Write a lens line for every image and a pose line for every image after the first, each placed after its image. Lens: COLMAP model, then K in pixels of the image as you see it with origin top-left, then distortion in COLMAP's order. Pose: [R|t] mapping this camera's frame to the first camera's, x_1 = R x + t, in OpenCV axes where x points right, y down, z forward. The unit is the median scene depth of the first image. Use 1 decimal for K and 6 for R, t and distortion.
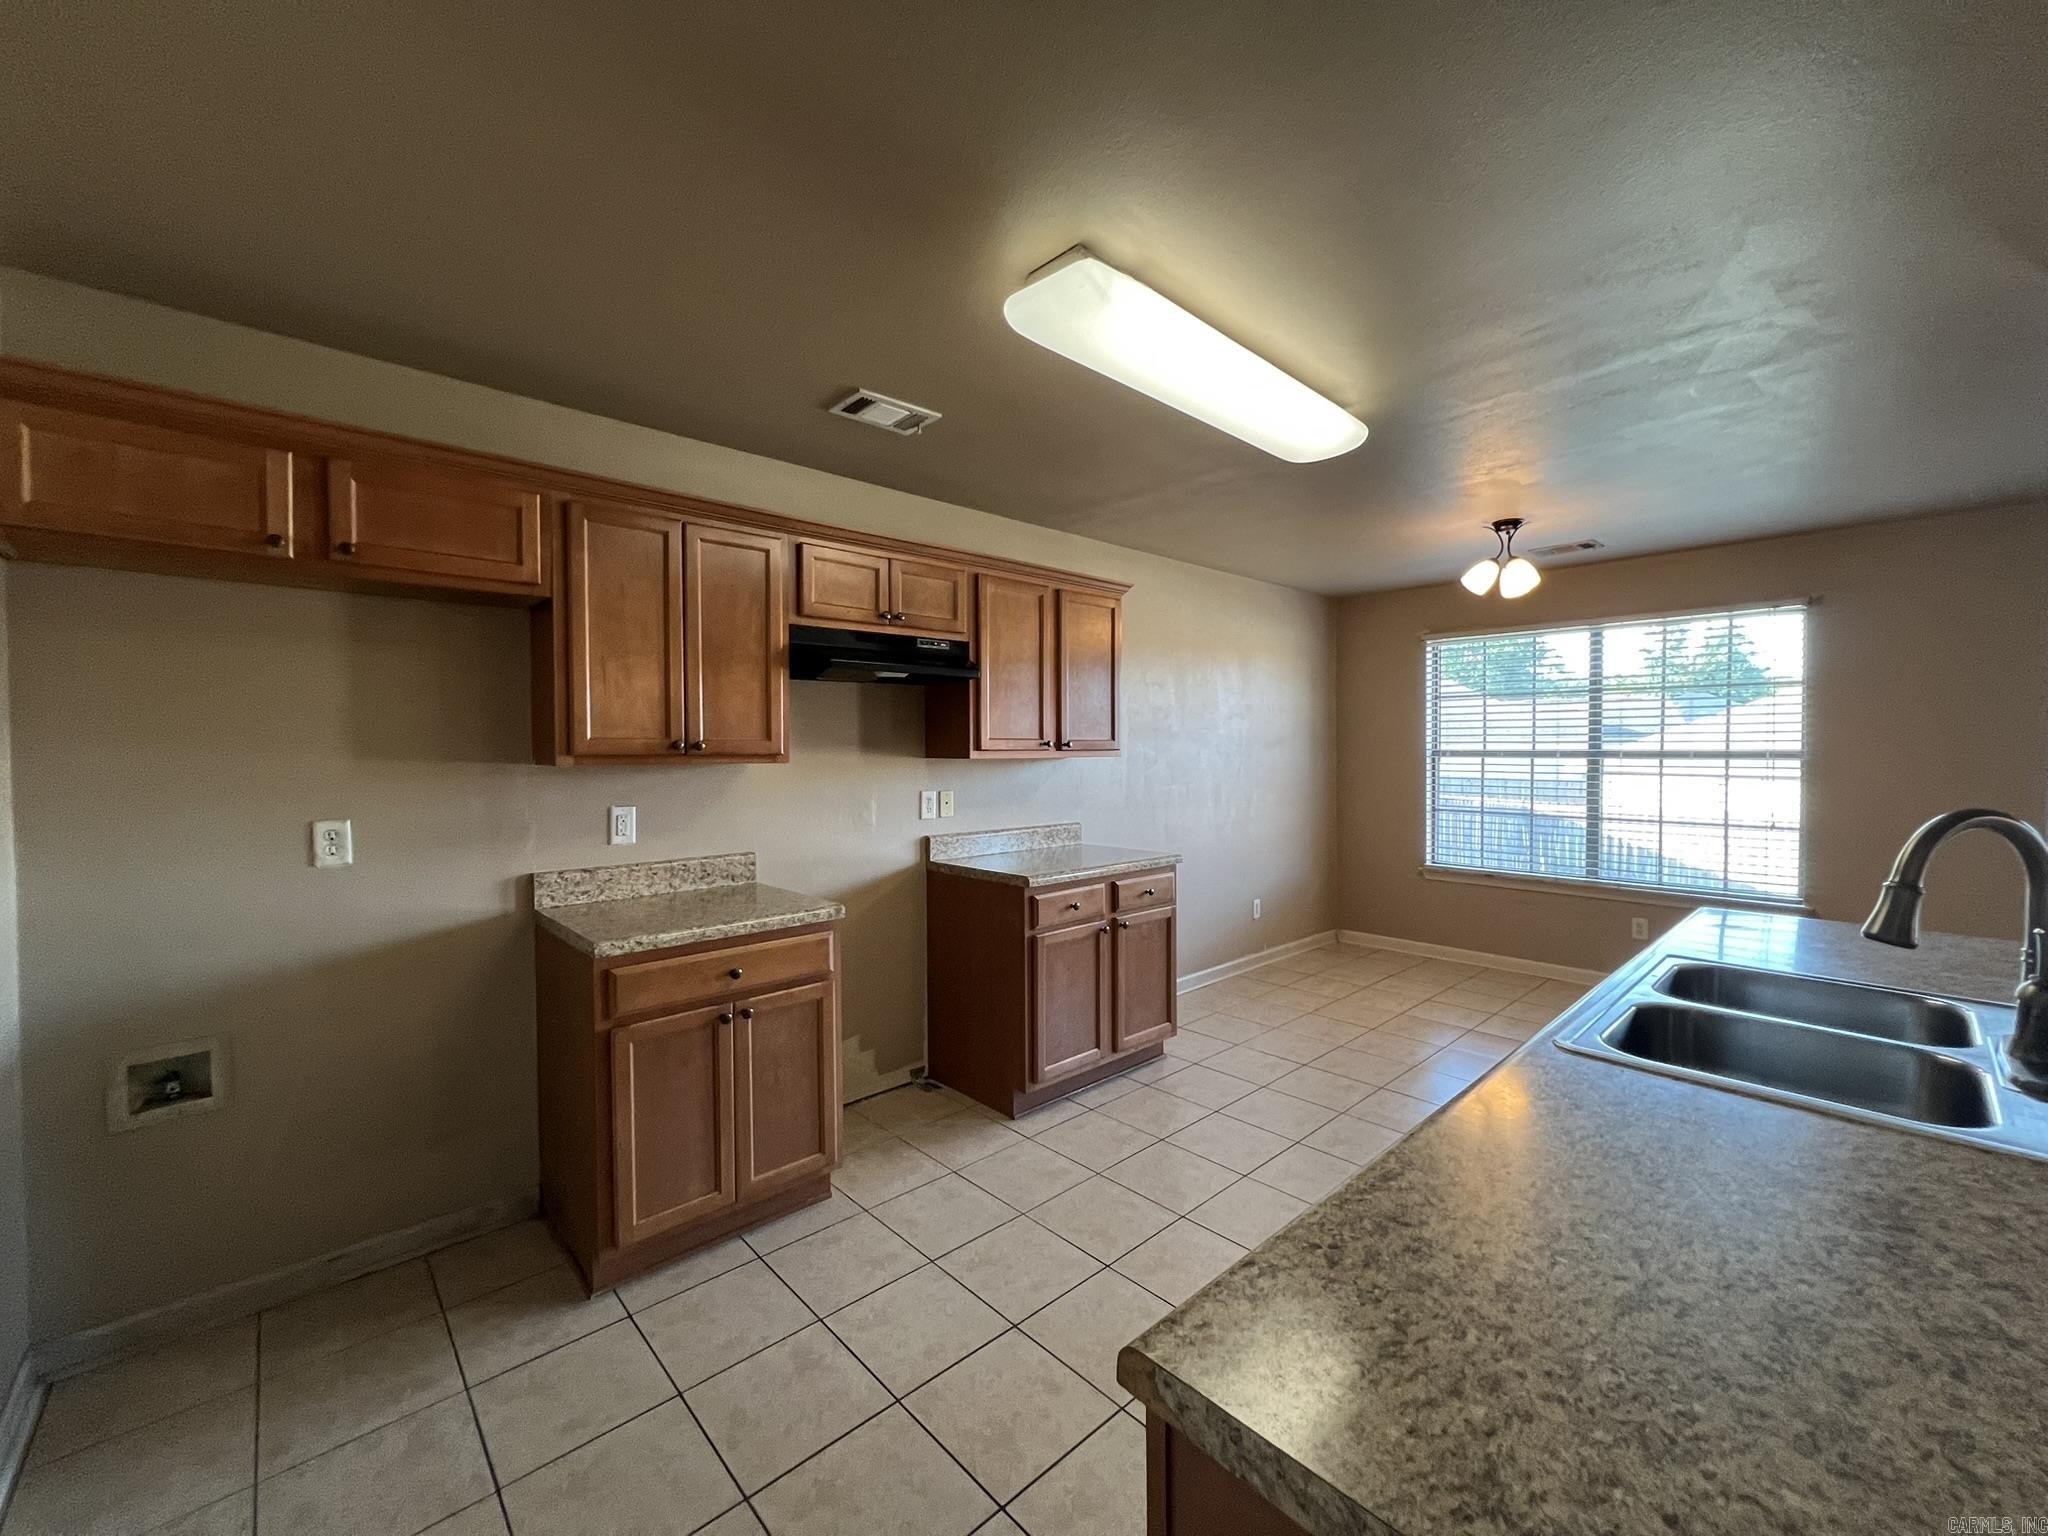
lens RADIAL K [[817.8, 0, 1018.1], [0, 817.8, 761.6], [0, 0, 1]] dist [0.002405, 0.000119]
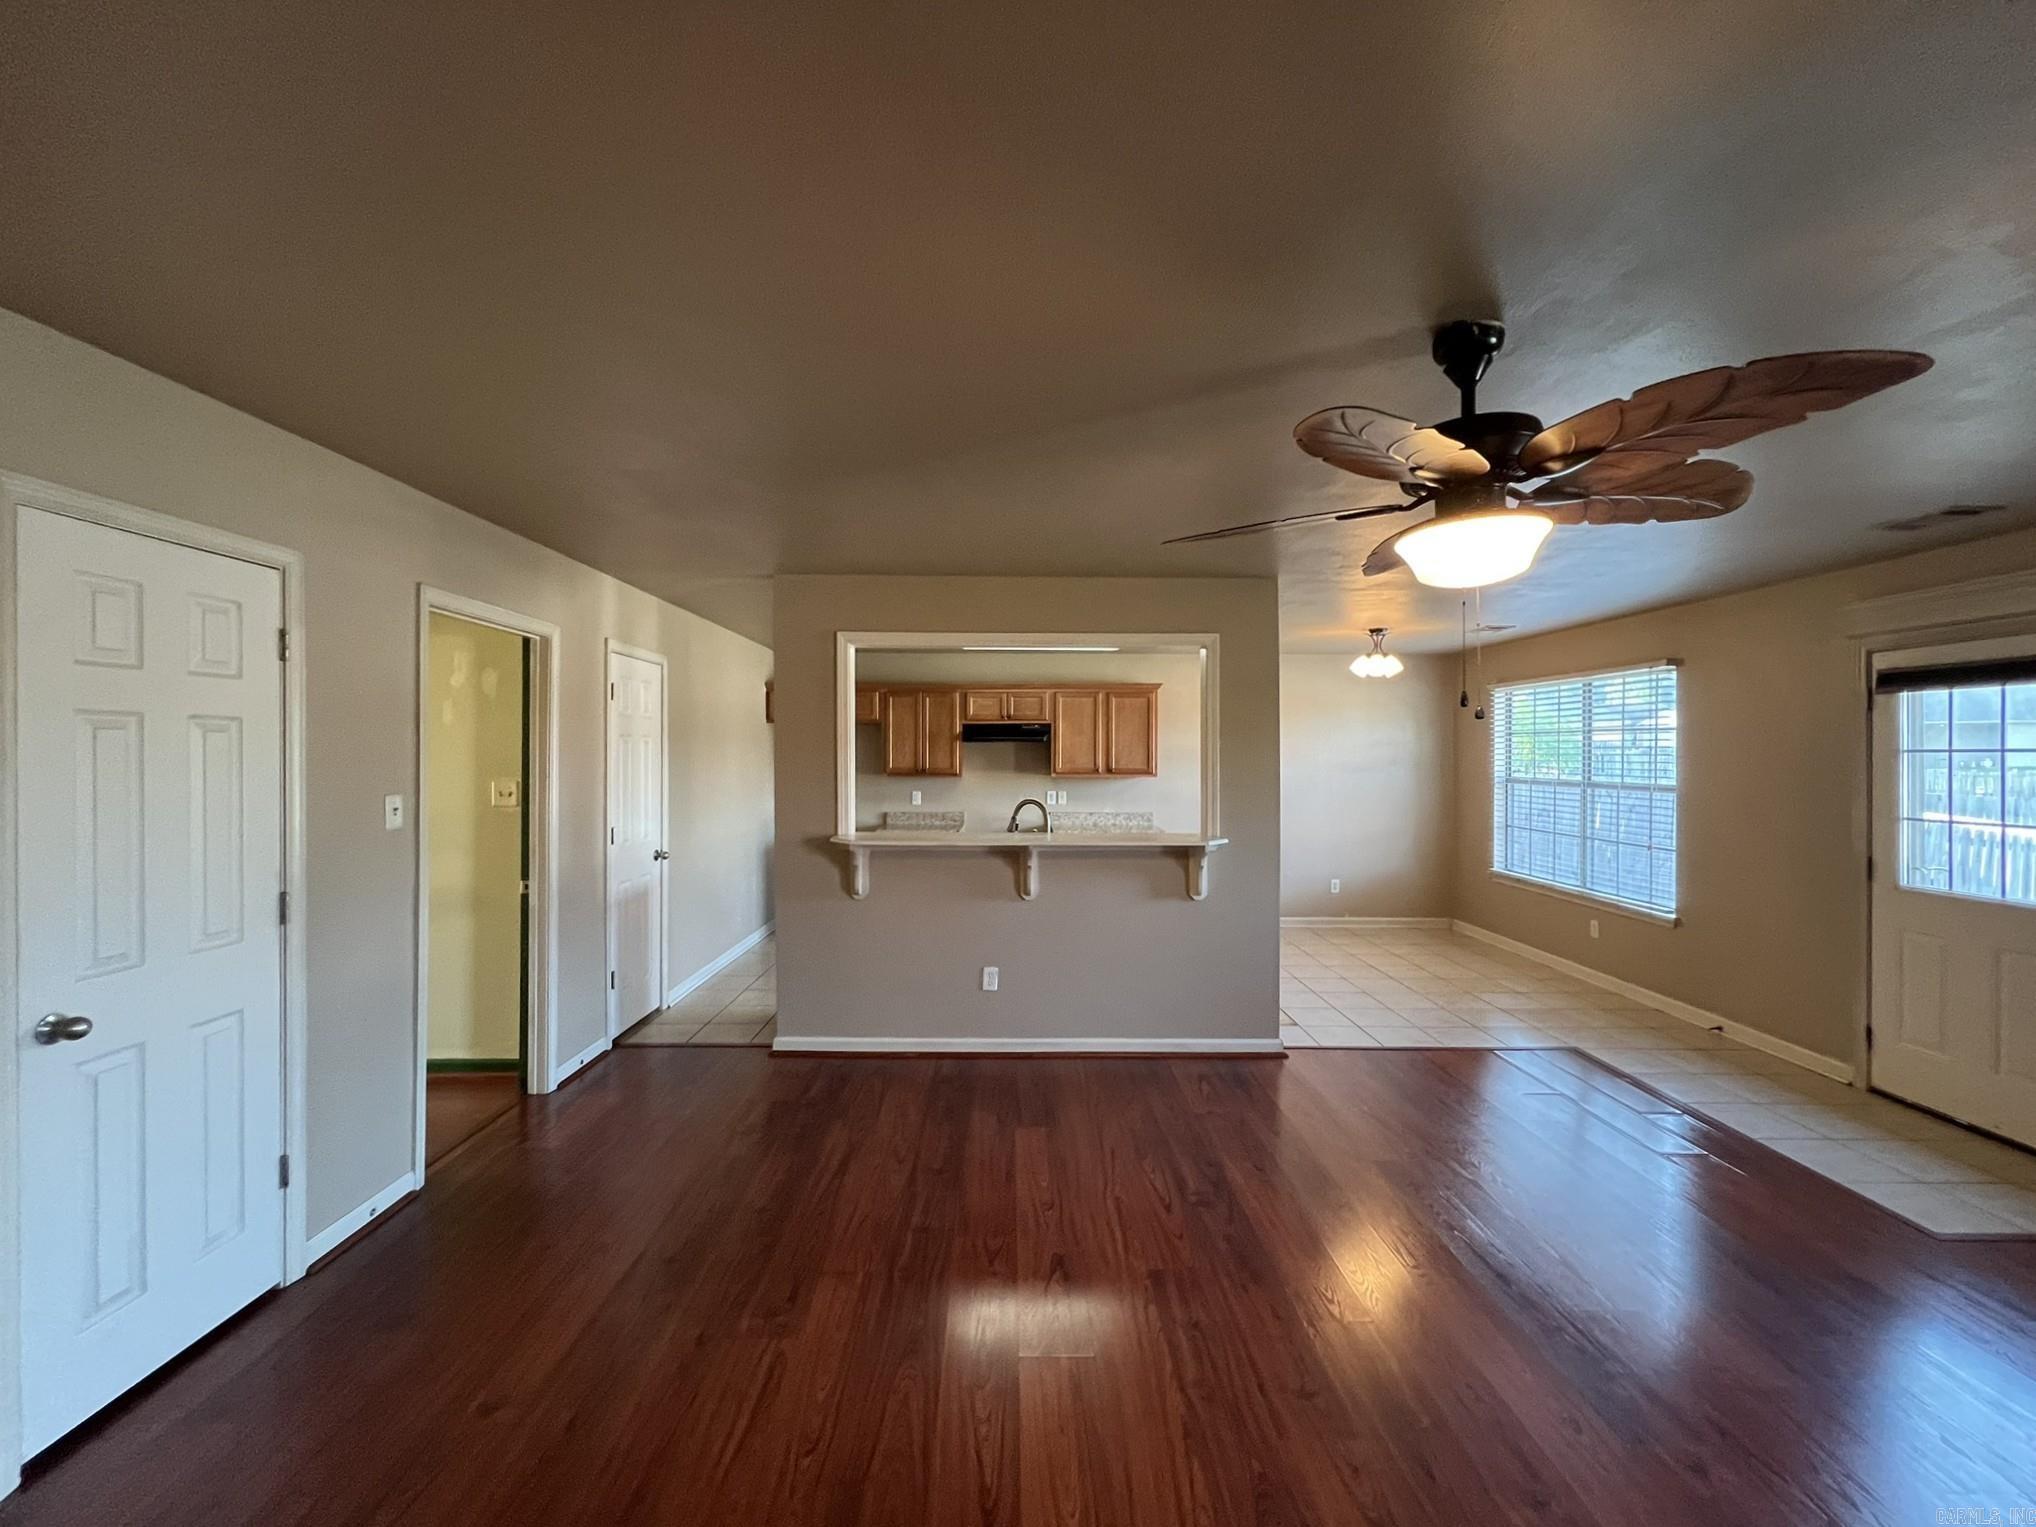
lens RADIAL K [[816.9, 0, 1012.0], [0, 816.9, 759.4], [0, 0, 1]] dist [0.000275, 0.000220]
pose [[0.743220, 0.011694, -0.668945, 1.644471], [-0.017208, 0.999851, -0.001641, -0.054866], [0.668826, 0.012731, 0.743310, -0.863170]]
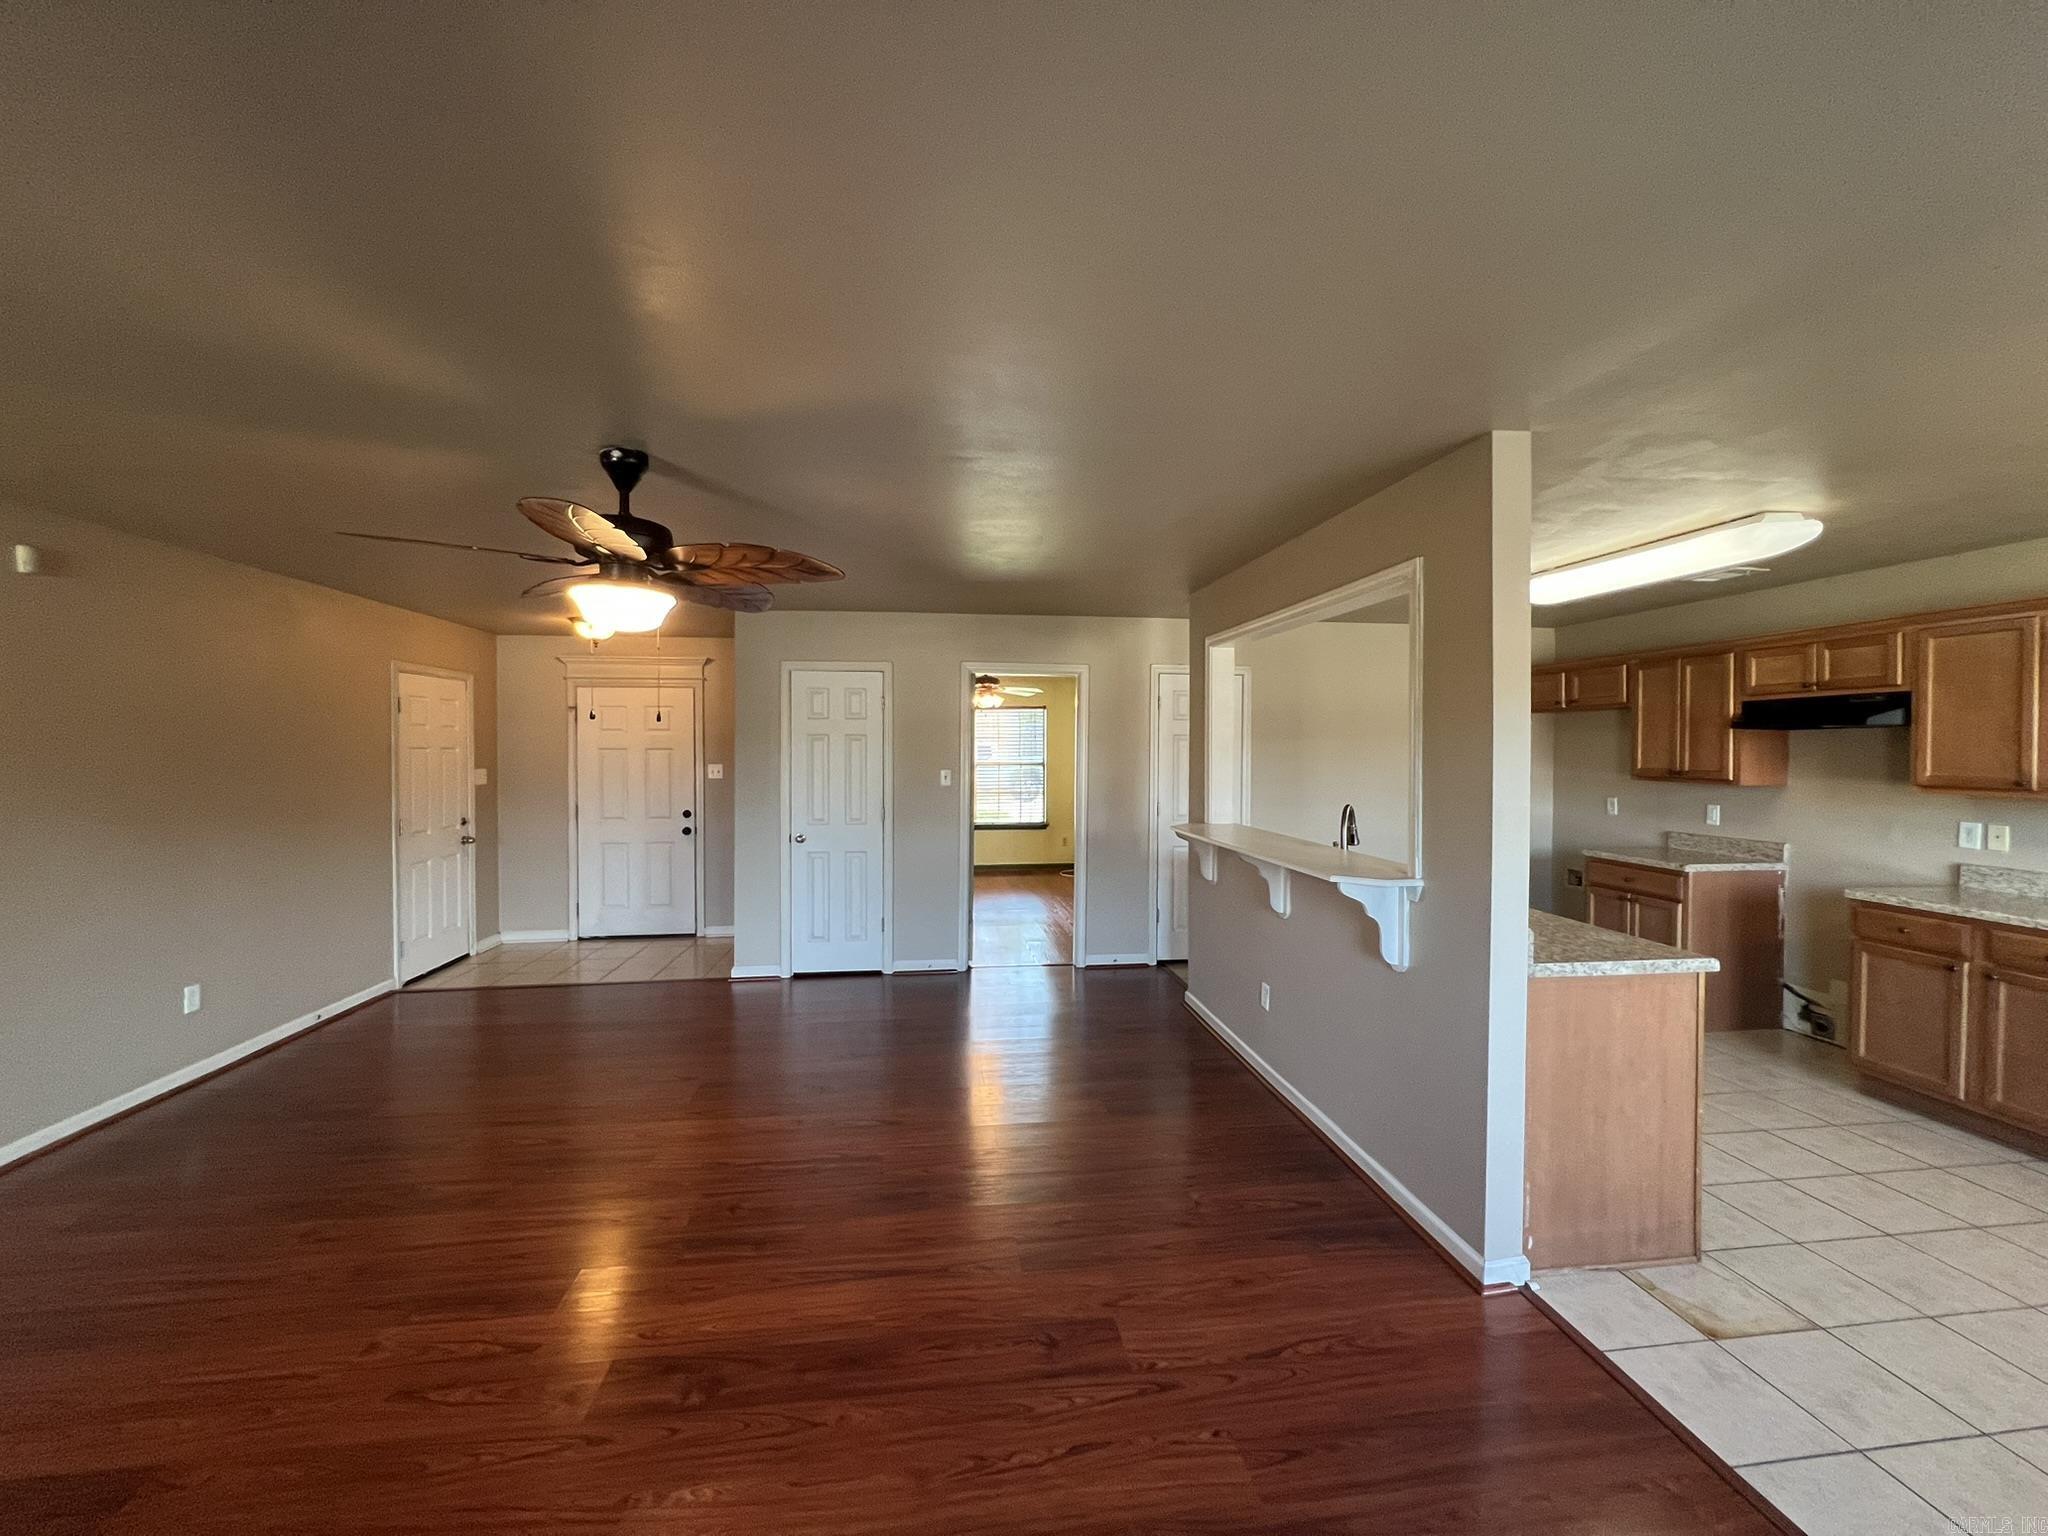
lens RADIAL K [[816.6, 0, 1019.7], [0, 816.6, 766.0], [0, 0, 1]] dist [-0.001477, 0.000510]
pose [[-0.573937, 0.023290, -0.818568, 1.985029], [-0.010883, 0.999290, 0.036062, -0.085321], [0.818827, 0.029605, -0.573276, 0.783182]]
